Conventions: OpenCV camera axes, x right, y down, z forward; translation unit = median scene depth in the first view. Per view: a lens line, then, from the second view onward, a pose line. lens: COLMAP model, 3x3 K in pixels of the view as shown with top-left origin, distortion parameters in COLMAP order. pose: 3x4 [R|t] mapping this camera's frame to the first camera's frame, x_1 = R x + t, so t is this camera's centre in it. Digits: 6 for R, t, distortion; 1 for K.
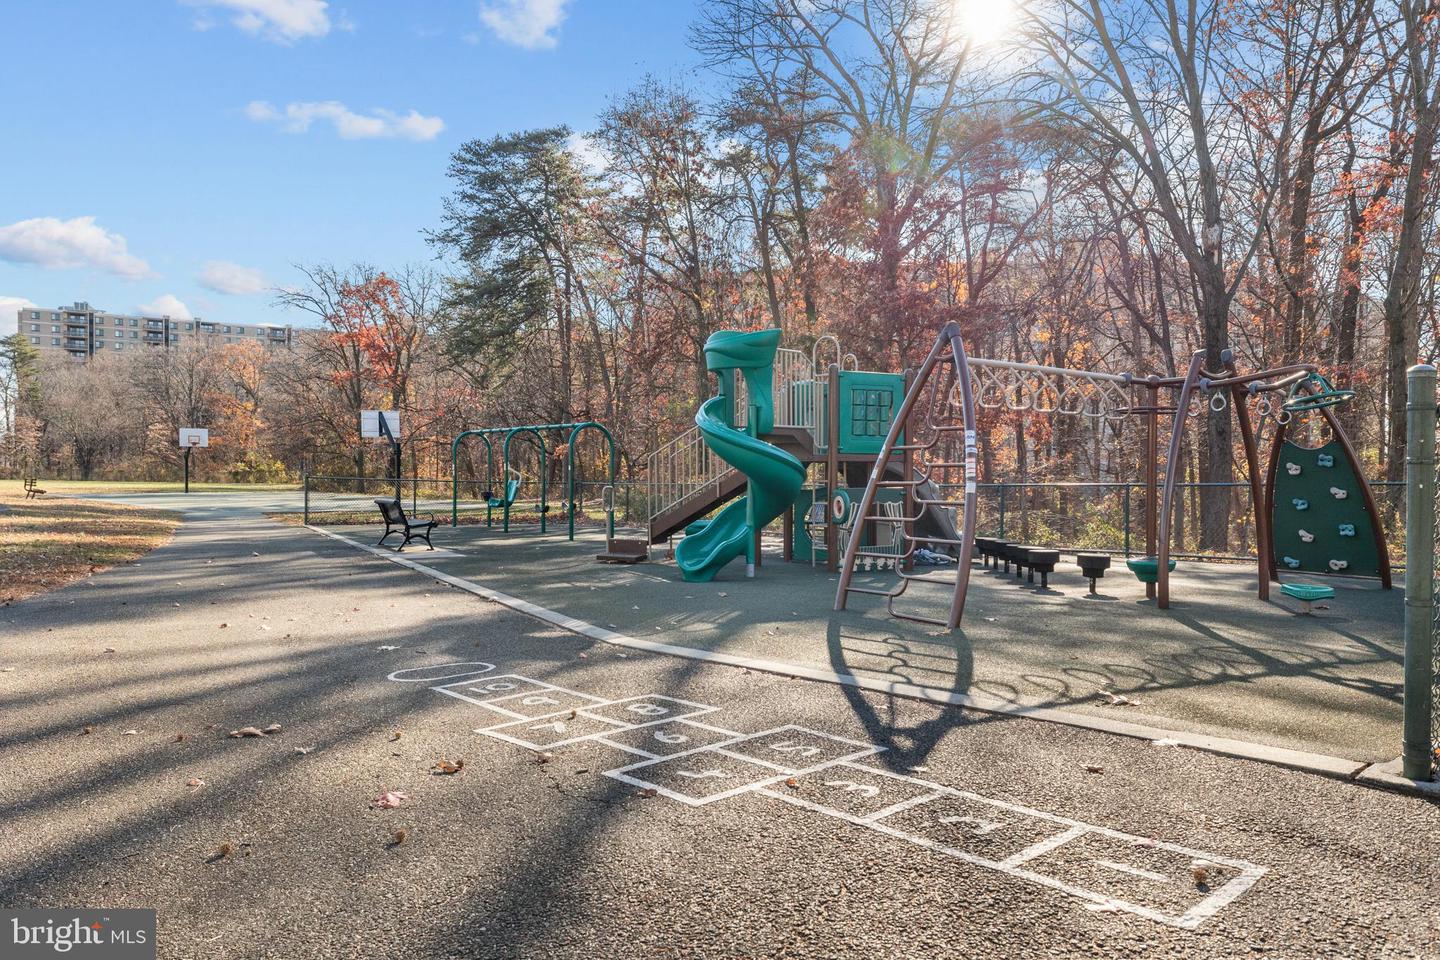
lens RADIAL K [[1007.7, 0, 725.5], [0, 1007.7, 477.0], [0, 0, 1]] dist [0.001875, -0.000954]
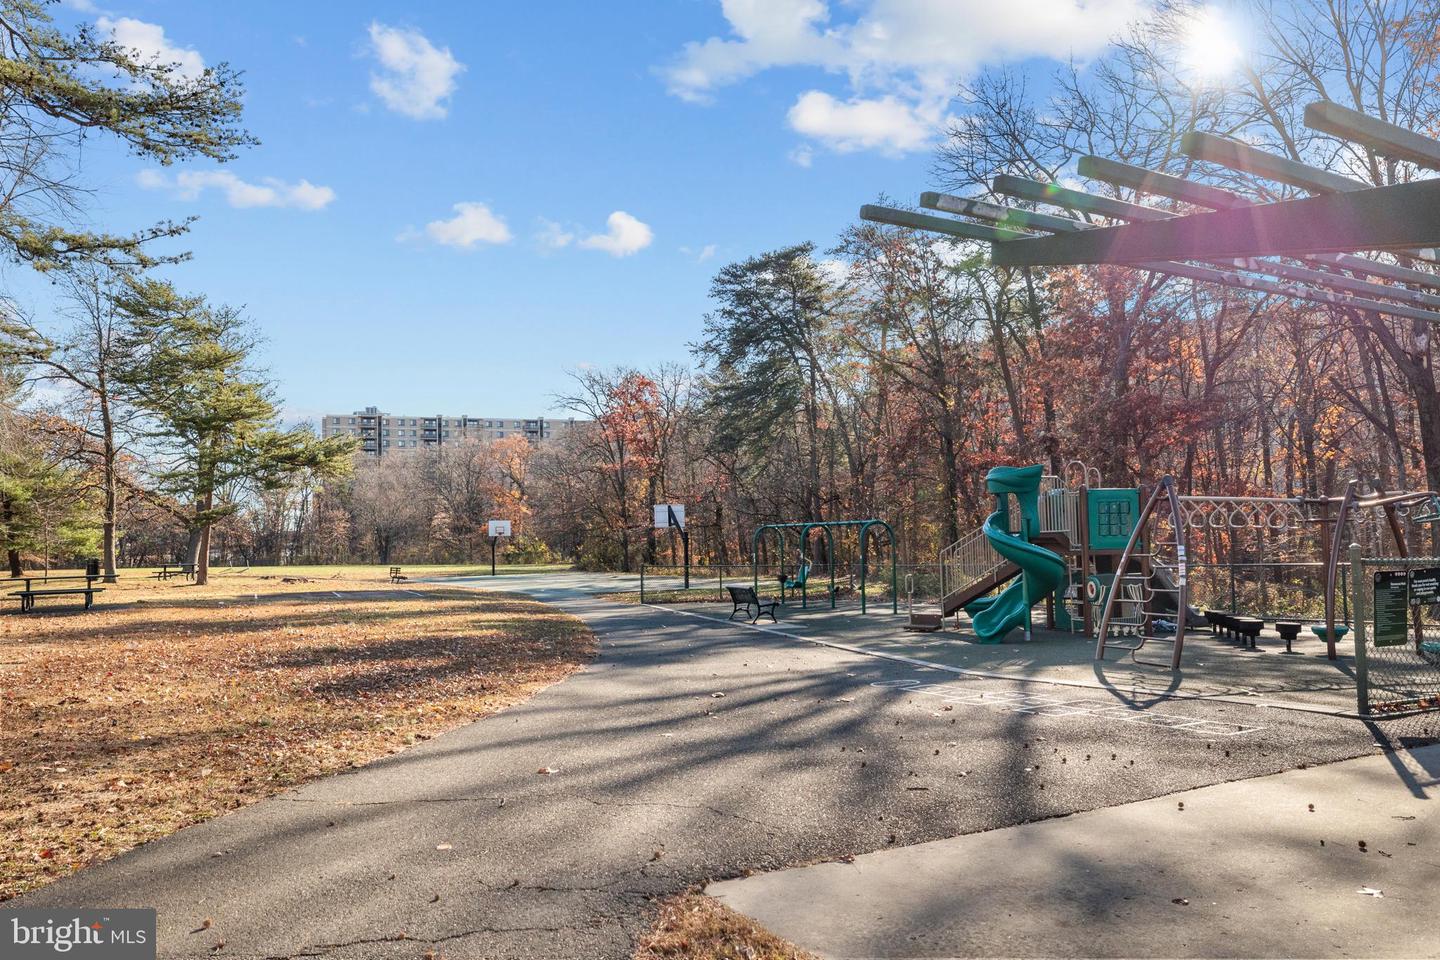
lens RADIAL K [[1007.7, 0, 719.2], [0, 1007.7, 480.2], [0, 0, 1]] dist [0.001875, -0.000954]
pose [[0.973837, -0.037457, -0.224139, -0.015404], [0.022039, 0.997240, -0.070899, -0.007305], [0.226176, 0.064105, 0.971975, -0.103045]]
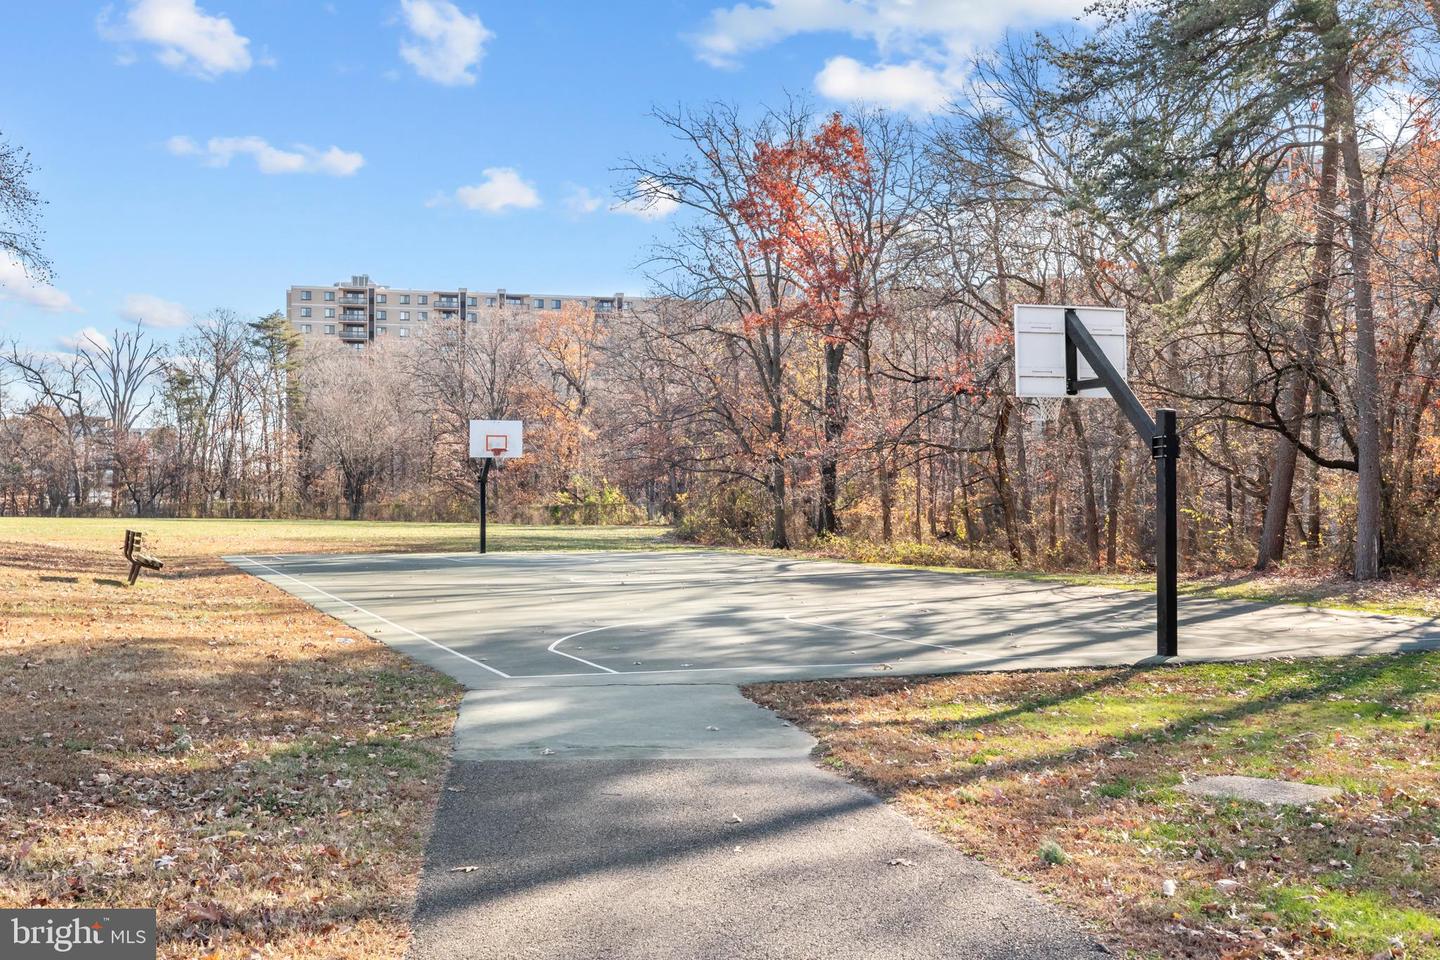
lens RADIAL K [[1490.2, 0, 718.6], [0, 1490.2, 483.1], [0, 0, 1]] dist [-0.011877, 0.000000]
pose [[0.943743, -0.005867, -0.330629, -0.224805], [-0.000636, 0.999809, -0.019558, -0.004684], [0.330680, 0.018668, 0.943558, 0.426800]]
